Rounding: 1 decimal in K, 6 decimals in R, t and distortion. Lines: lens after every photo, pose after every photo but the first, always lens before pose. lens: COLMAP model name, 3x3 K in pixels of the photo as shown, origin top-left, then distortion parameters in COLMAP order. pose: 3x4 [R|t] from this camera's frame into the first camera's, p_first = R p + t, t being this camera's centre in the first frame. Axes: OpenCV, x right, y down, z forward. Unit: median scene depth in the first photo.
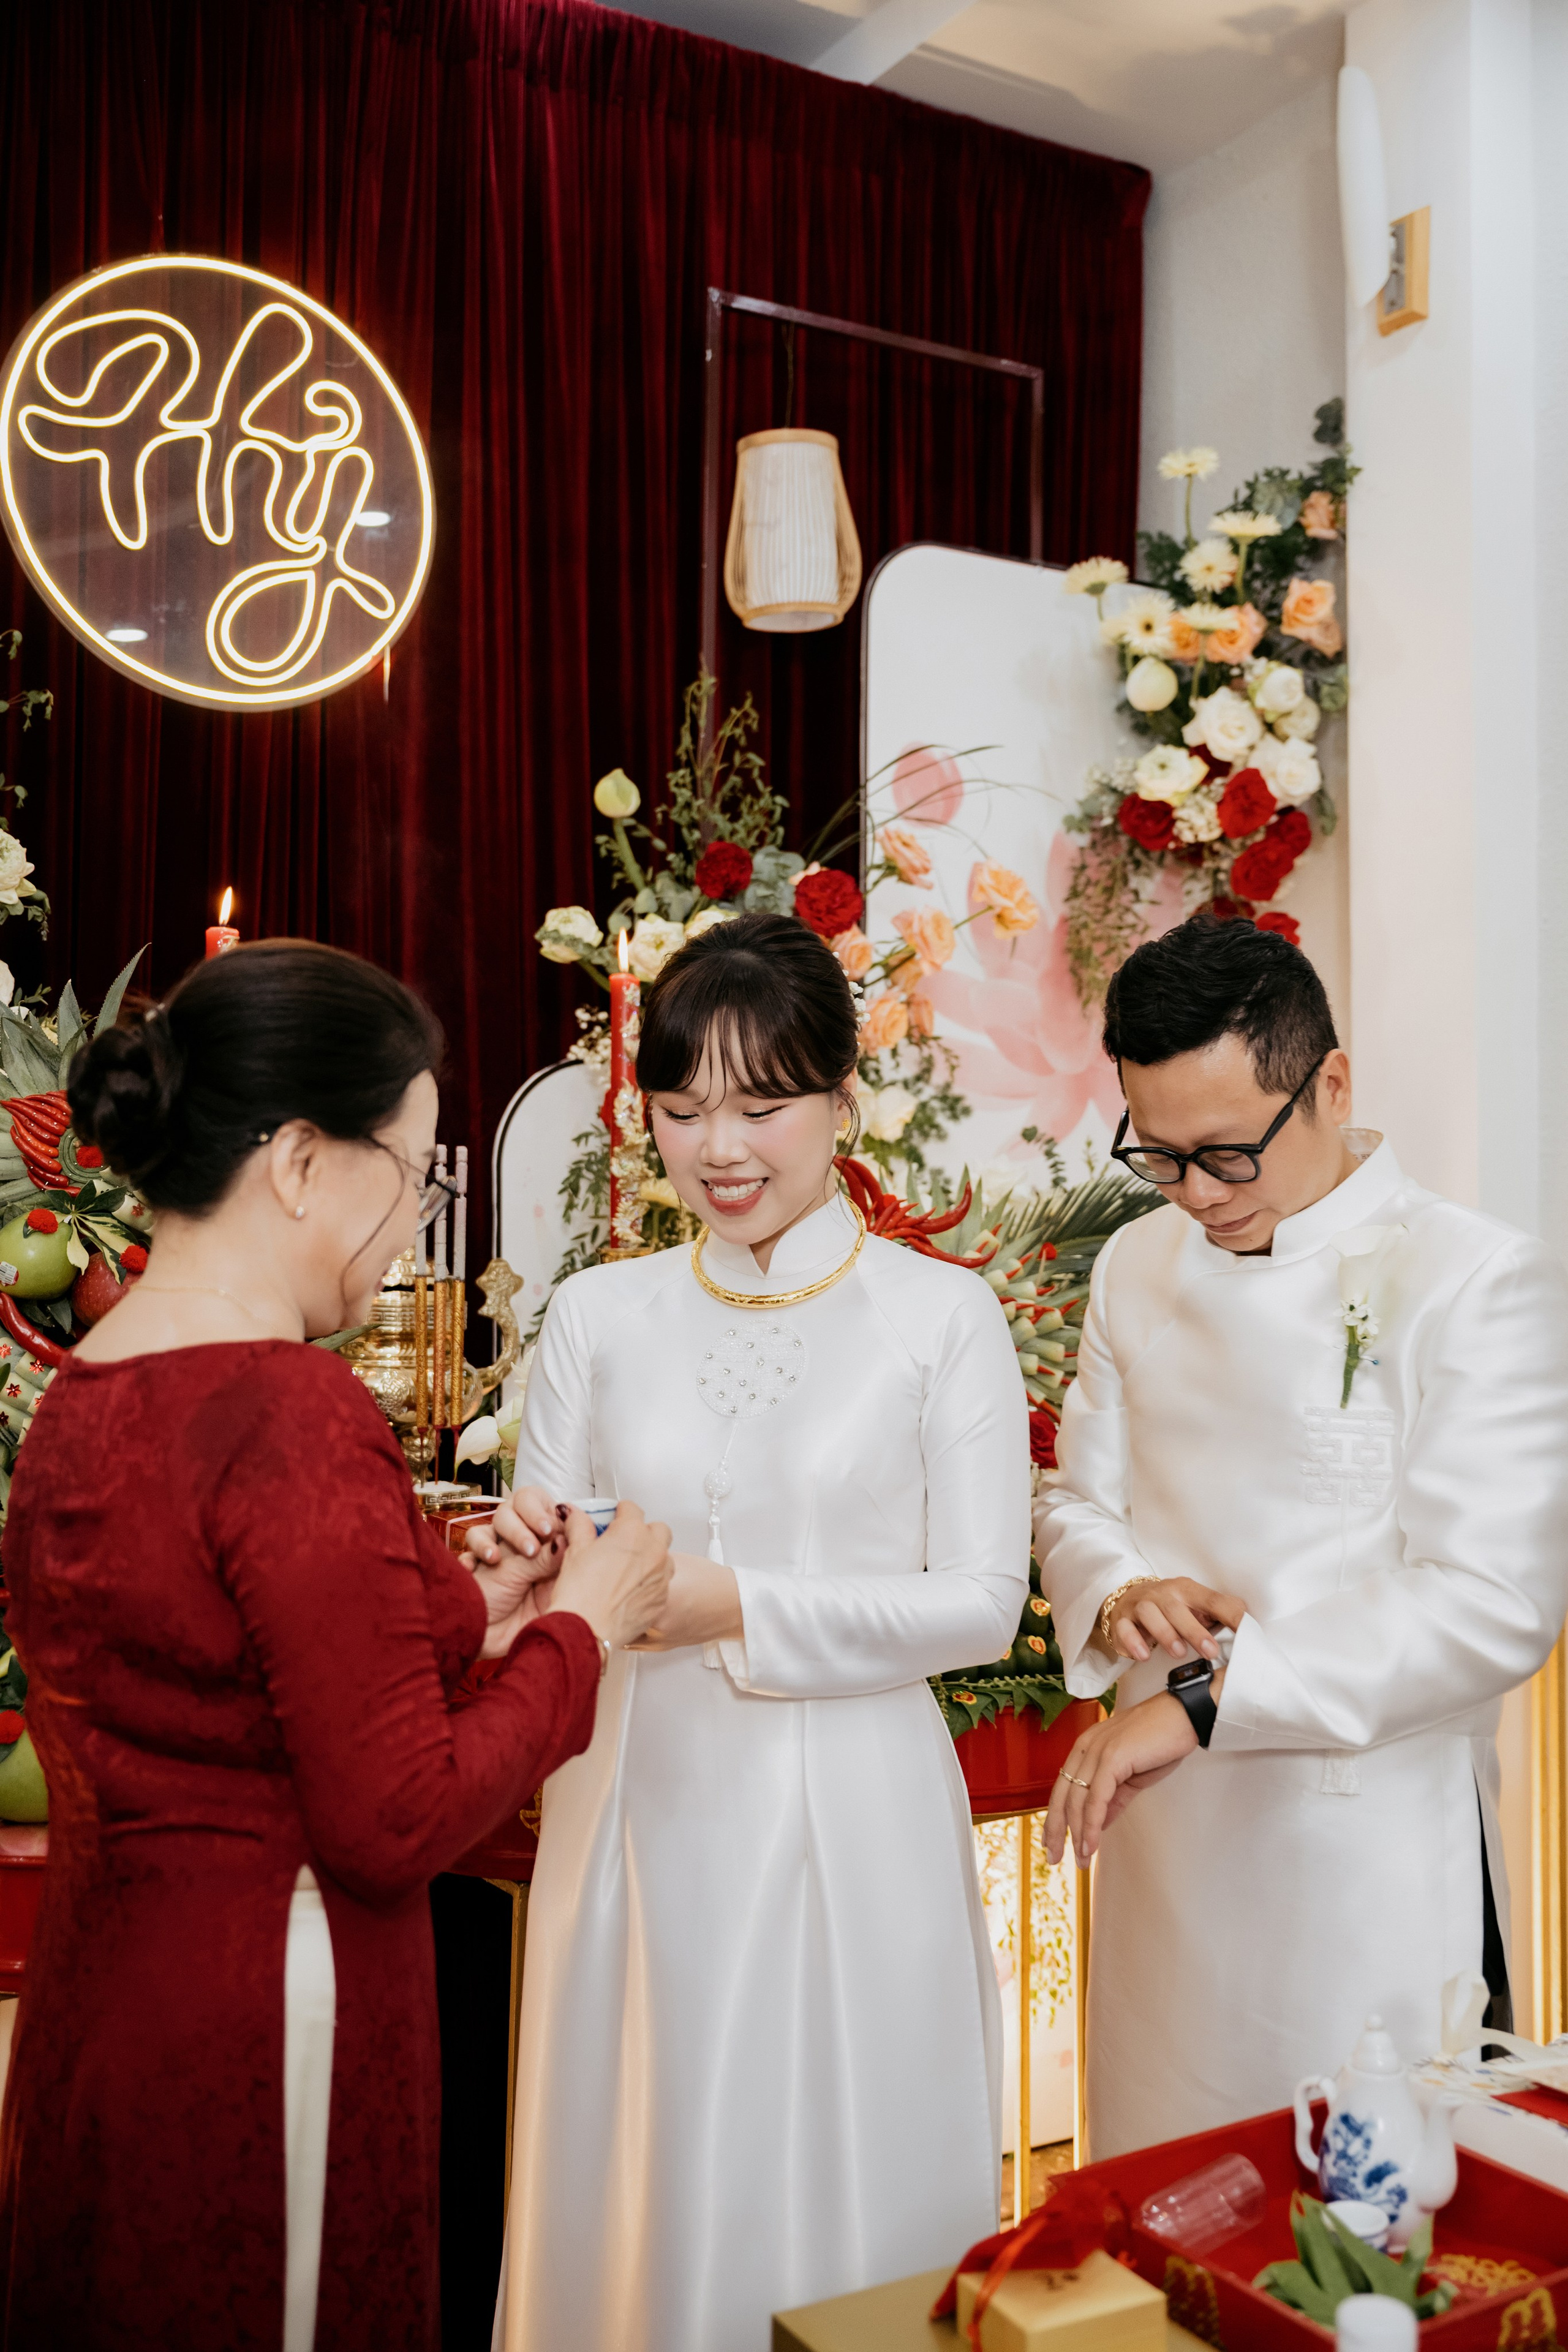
lens RADIAL K [[2266.2, 0, 803.4], [0, 2266.2, 1173.7], [0, 0, 1]] dist [0.009088, 0.000000]
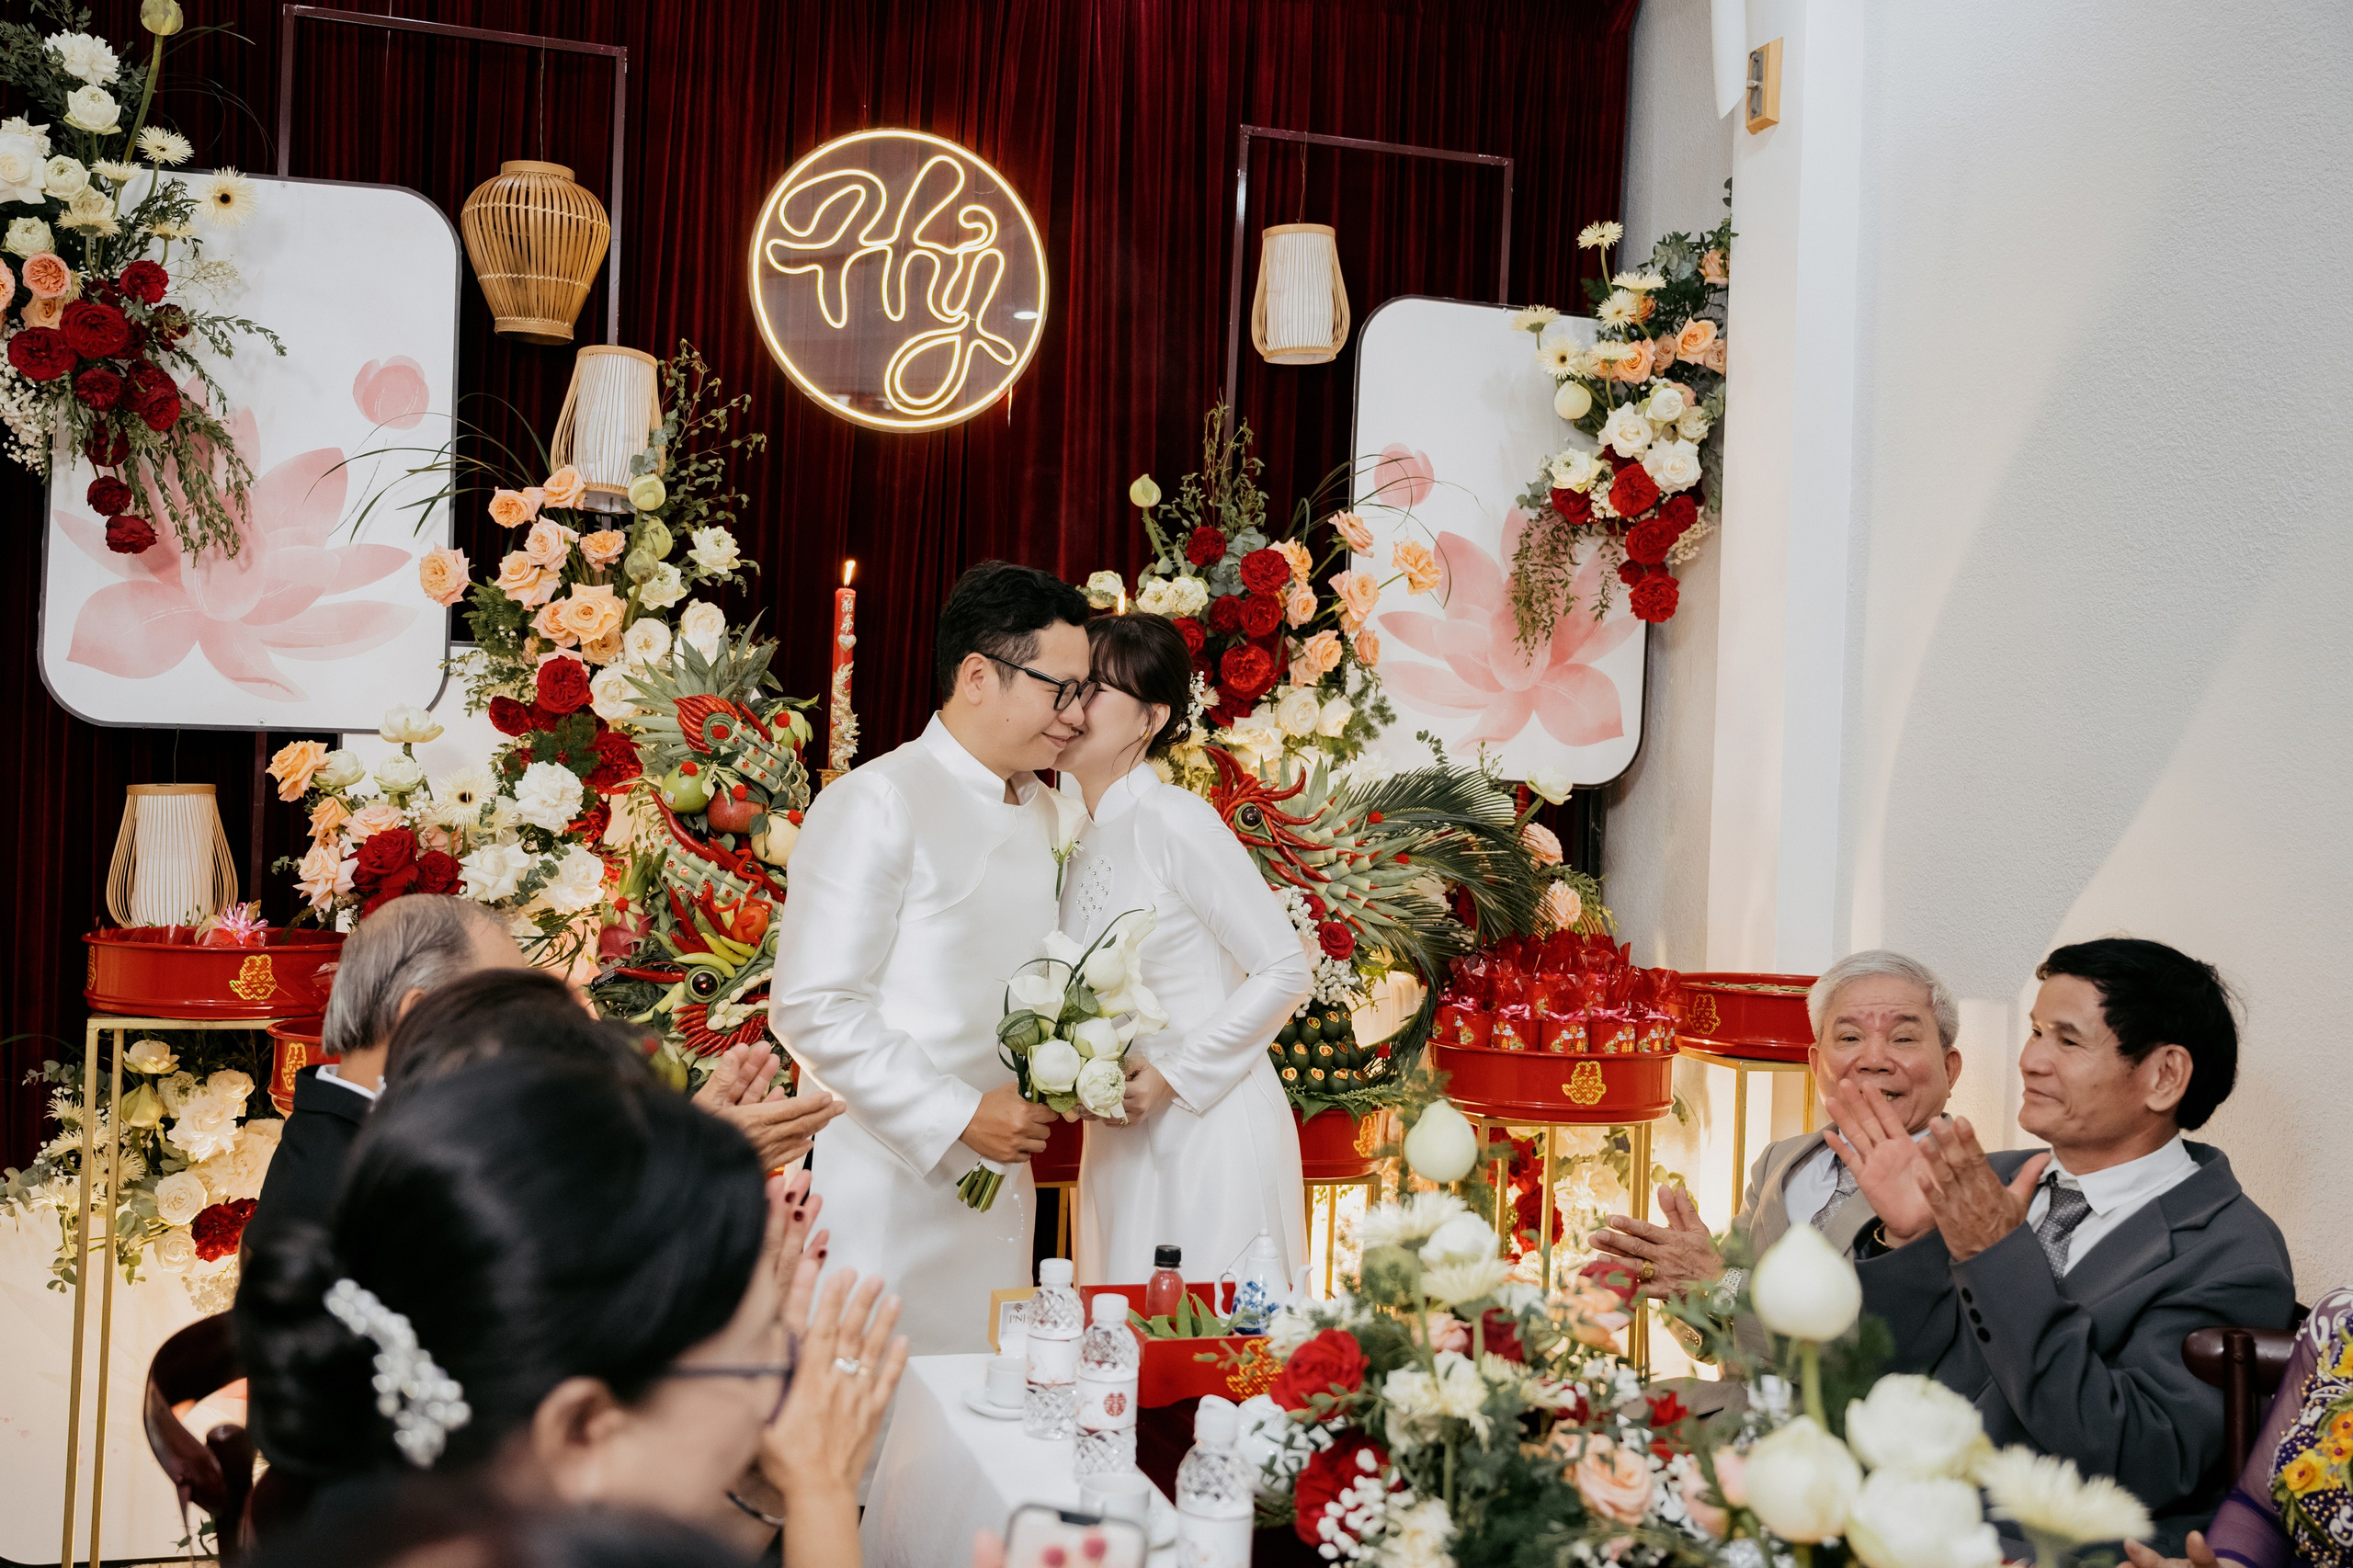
lens RADIAL K [[2283.7, 0, 1134.5], [0, 2283.7, 761.4], [0, 0, 1]] dist [0.005554, 0.000000]
pose [[0.960960, 0.035380, -0.274415, 0.304235], [-0.034494, 0.999372, 0.008057, -0.006797], [0.274528, 0.001723, 0.961578, -0.383305]]
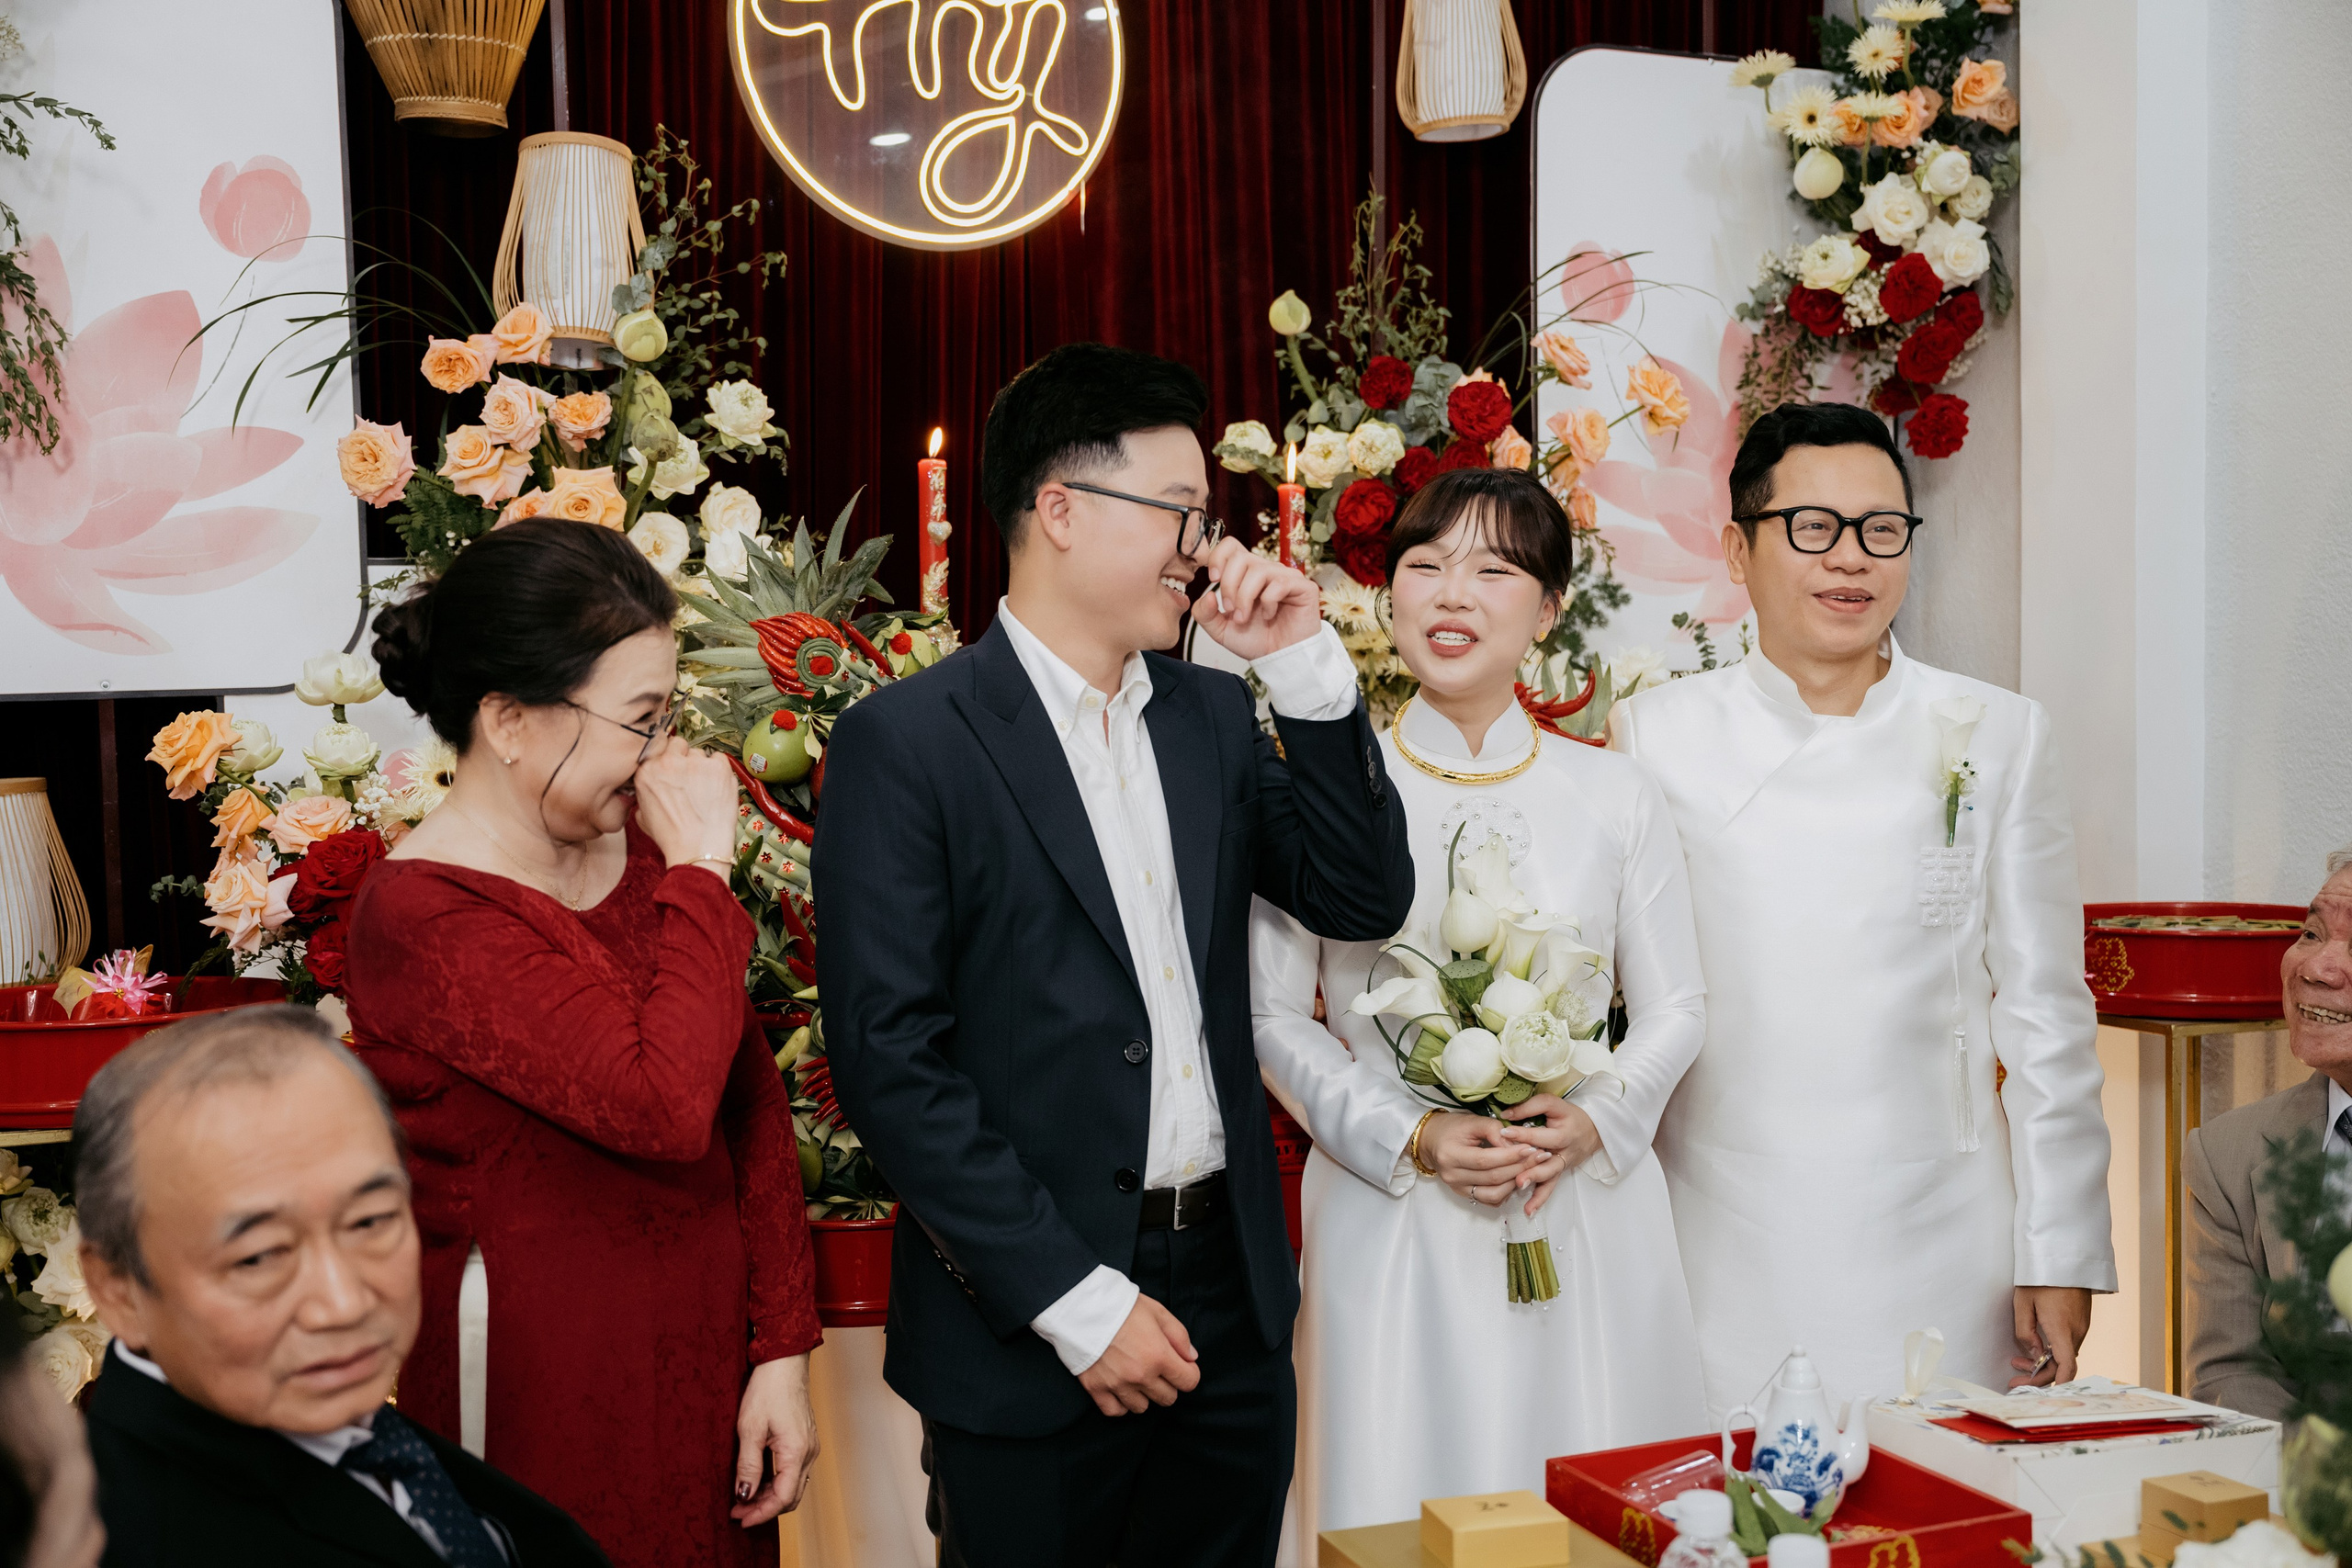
lens RADIAL K [[2461.5, 0, 1190.8], [0, 2461.5, 805.6], [0, 0, 1]] dist [0.022339, 0.000000]
pose [[0.984915, -0.007758, -0.172865, 0.070308], [0.019181, 0.997733, 0.064507, -0.009228], [0.171973, -0.066850, 0.982831, -0.174251]]
